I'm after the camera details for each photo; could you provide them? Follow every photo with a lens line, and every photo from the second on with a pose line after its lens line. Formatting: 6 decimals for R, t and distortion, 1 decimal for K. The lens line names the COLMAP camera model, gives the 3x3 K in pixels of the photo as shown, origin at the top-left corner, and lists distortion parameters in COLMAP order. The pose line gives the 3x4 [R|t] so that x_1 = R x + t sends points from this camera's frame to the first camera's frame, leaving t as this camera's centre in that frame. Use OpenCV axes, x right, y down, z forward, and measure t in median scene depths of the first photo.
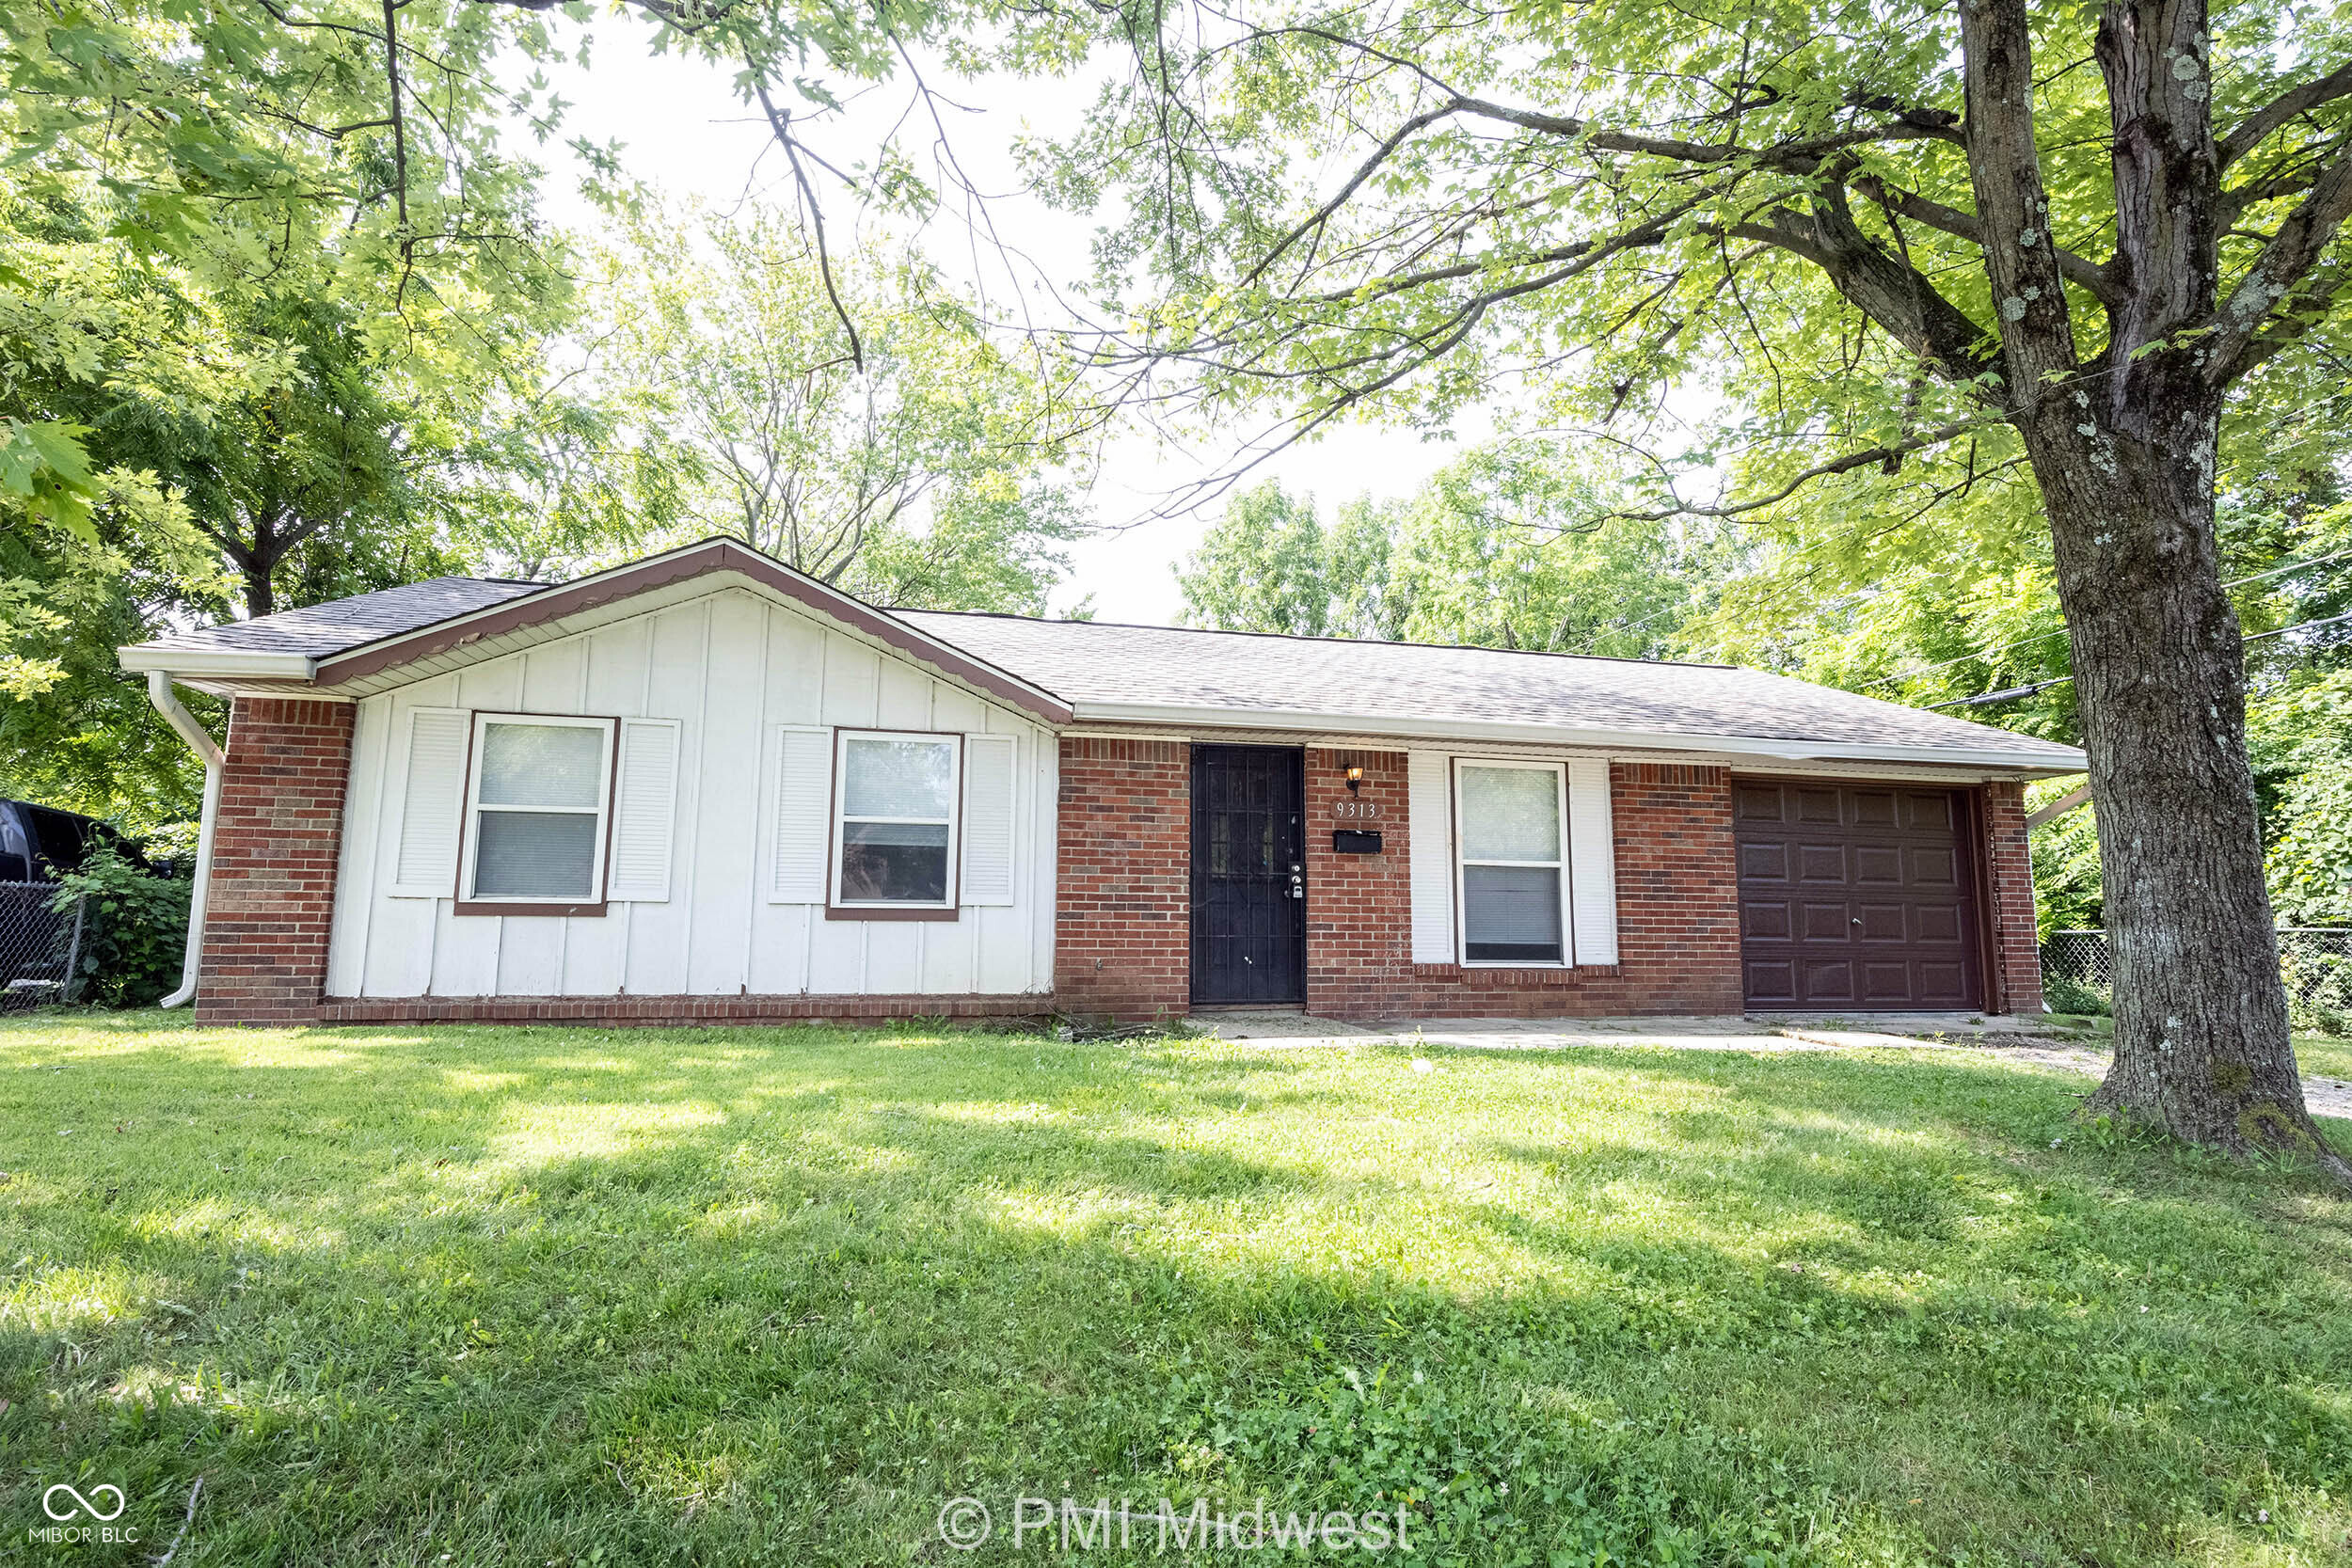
lens RADIAL K [[1135.2, 0, 1178.1], [0, 1135.2, 783.5], [0, 0, 1]] dist [-0.003453, 0.001043]
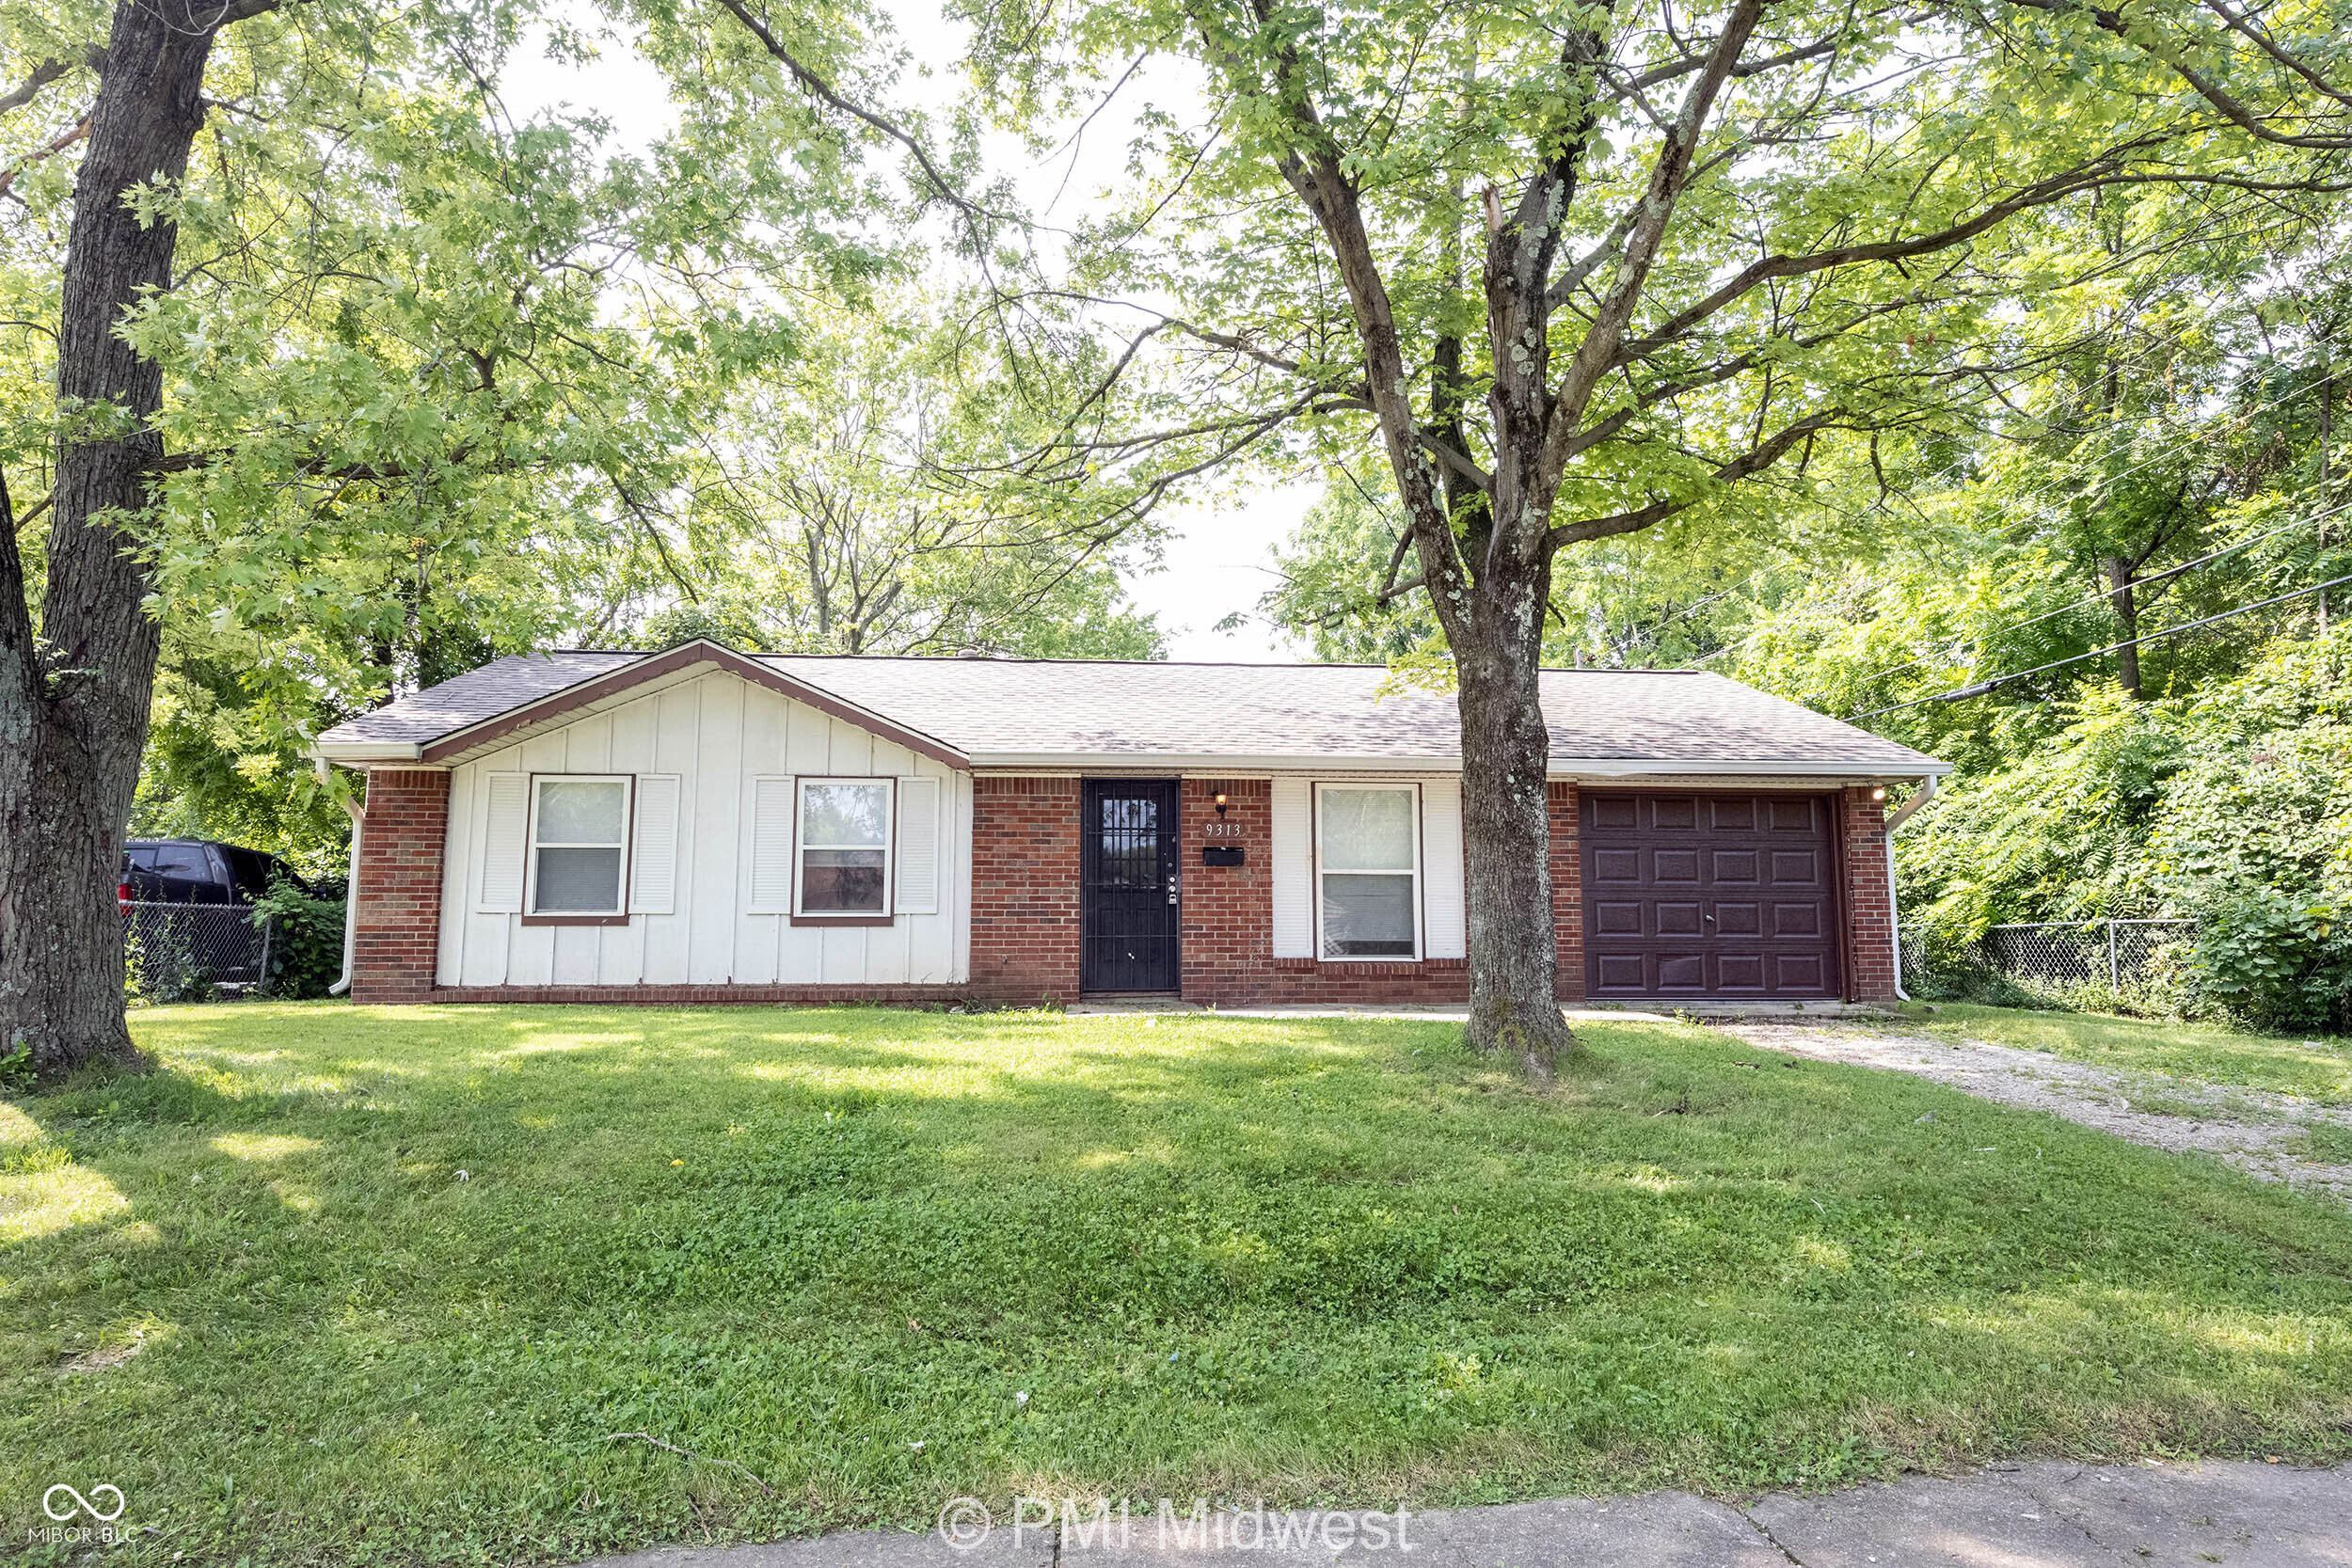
lens RADIAL K [[1300.8, 0, 1177.4], [0, 1300.8, 784.0], [0, 0, 1]] dist [-0.005865, -0.002019]
pose [[0.990546, -0.026369, -0.134620, 0.300817], [0.027296, 0.999615, 0.005046, -0.033750], [0.134435, -0.008673, 0.990884, -0.368919]]
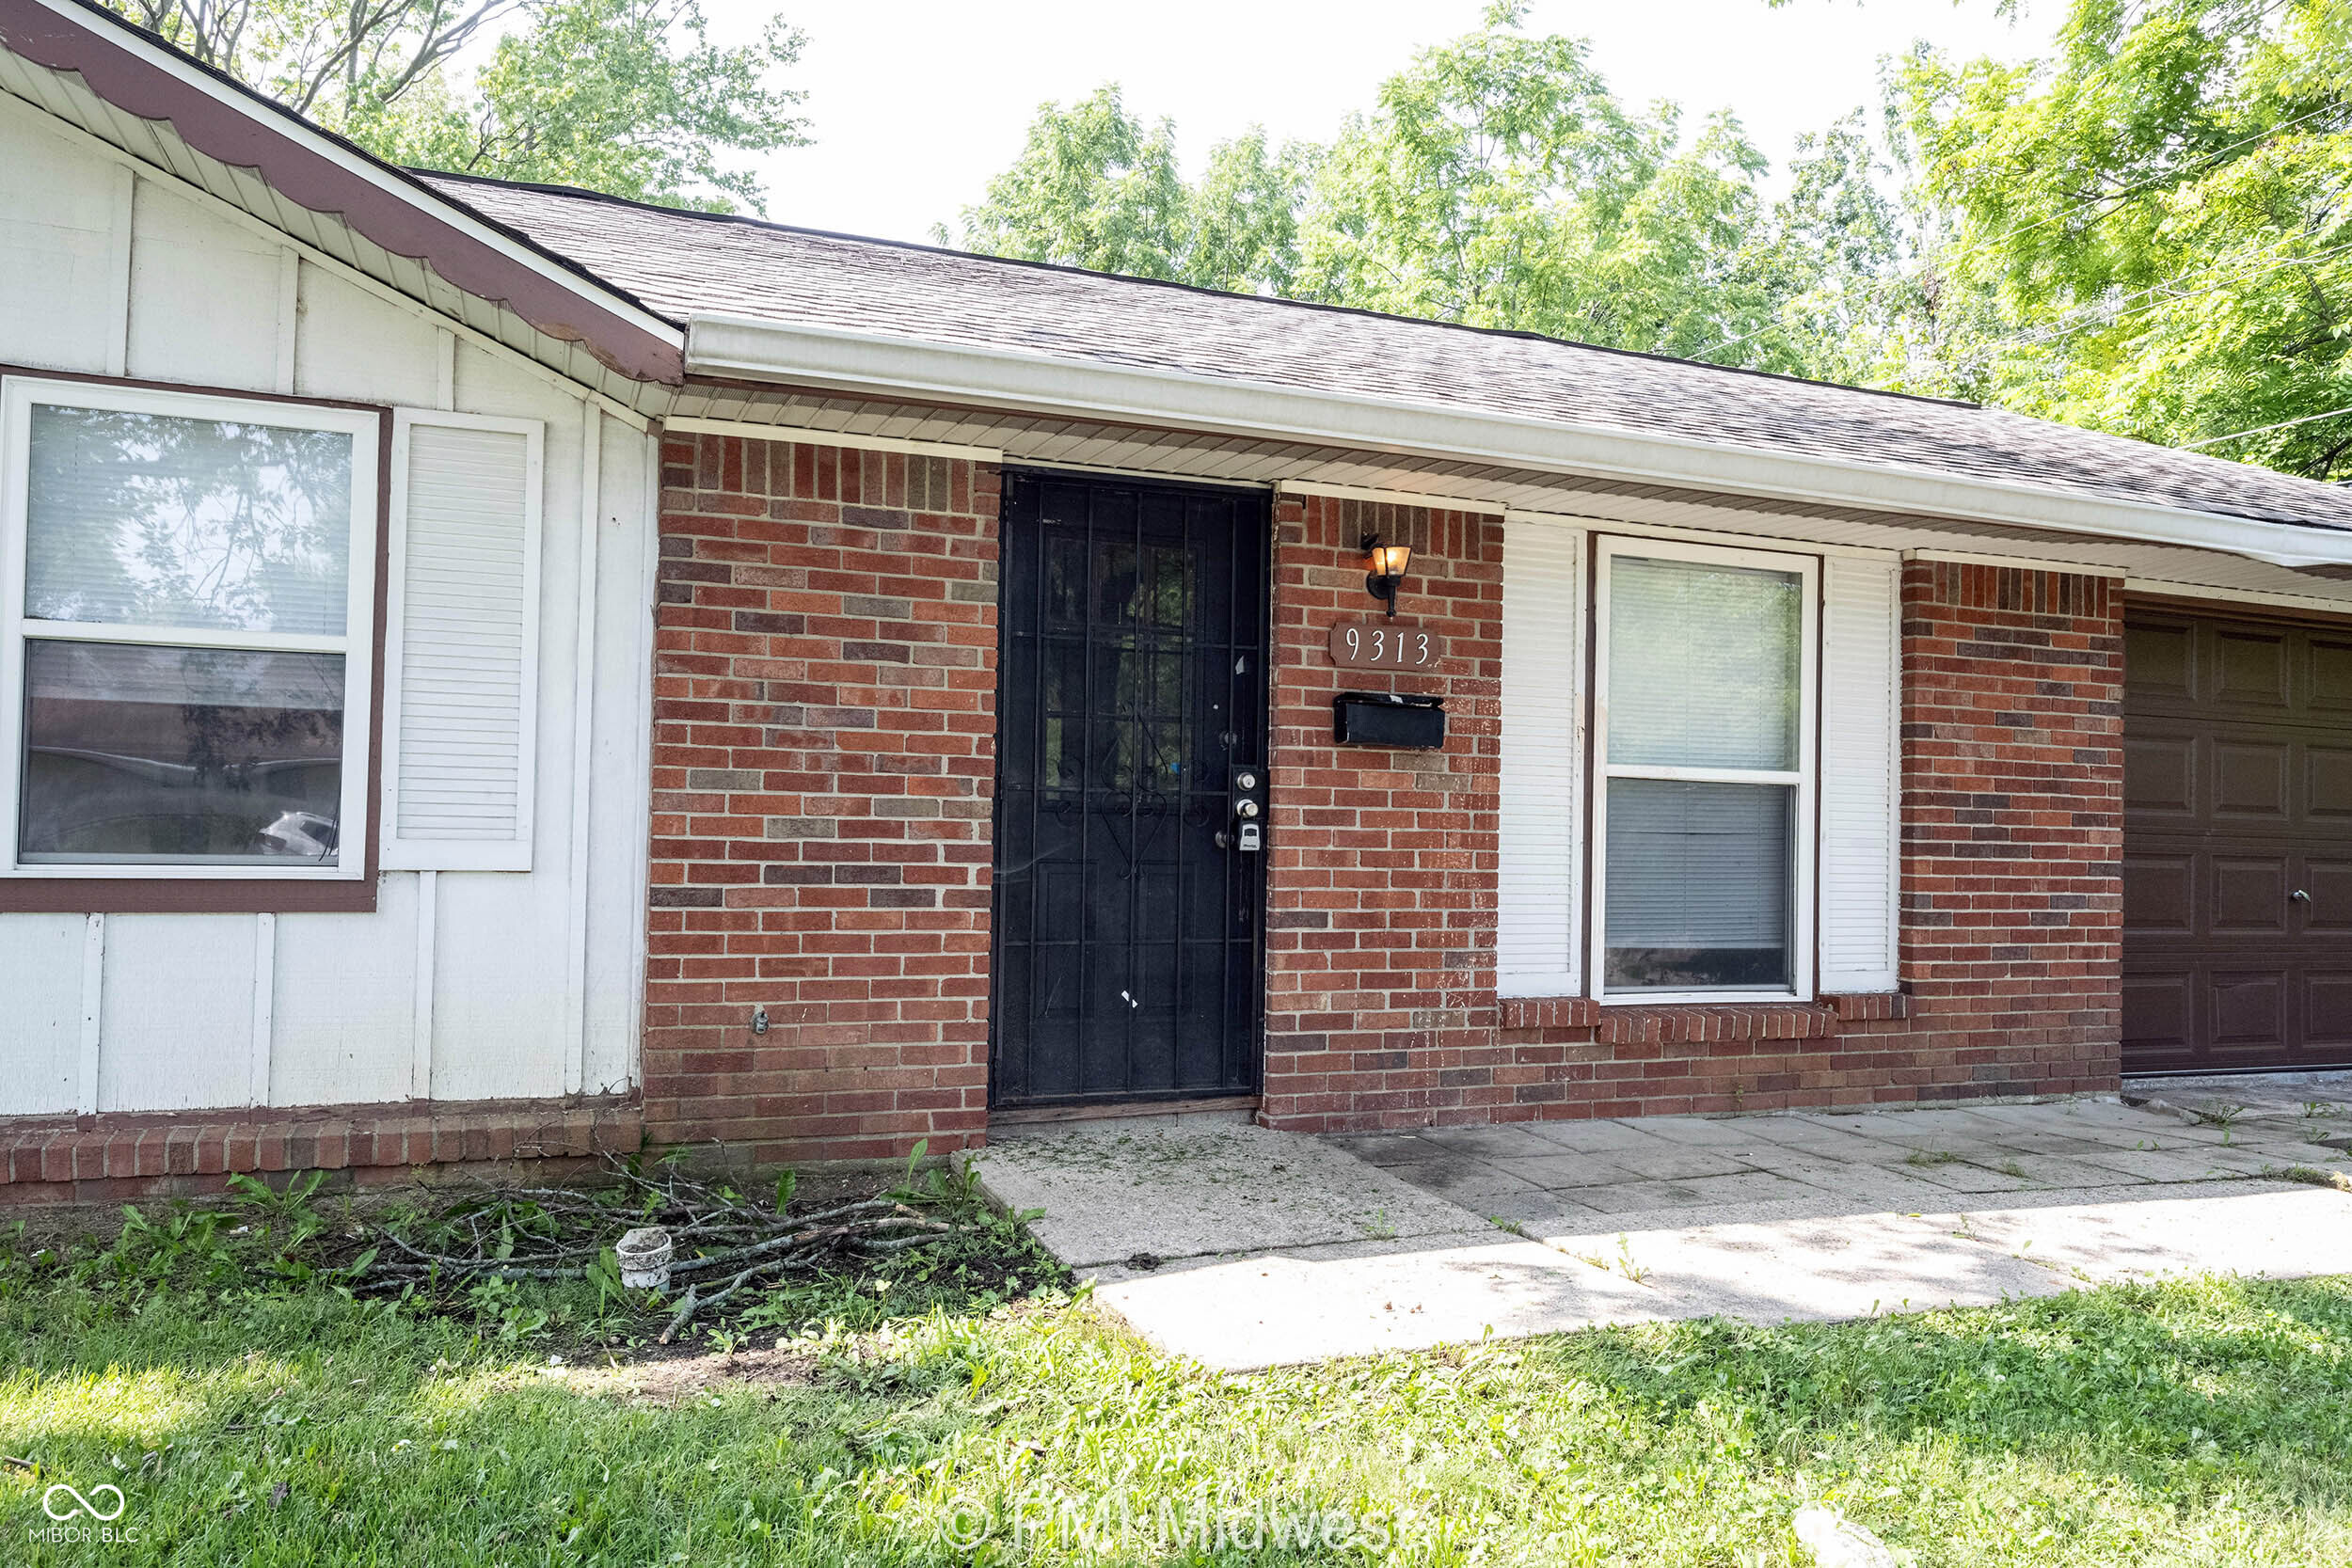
lens RADIAL K [[1648.8, 0, 1173.9], [0, 1648.8, 790.2], [0, 0, 1]] dist [-0.002721, -0.002381]
pose [[0.989253, 0.017110, 0.145211, -0.011456], [-0.033489, 0.993243, 0.111114, 0.011264], [-0.142329, -0.114783, 0.983142, 0.406768]]
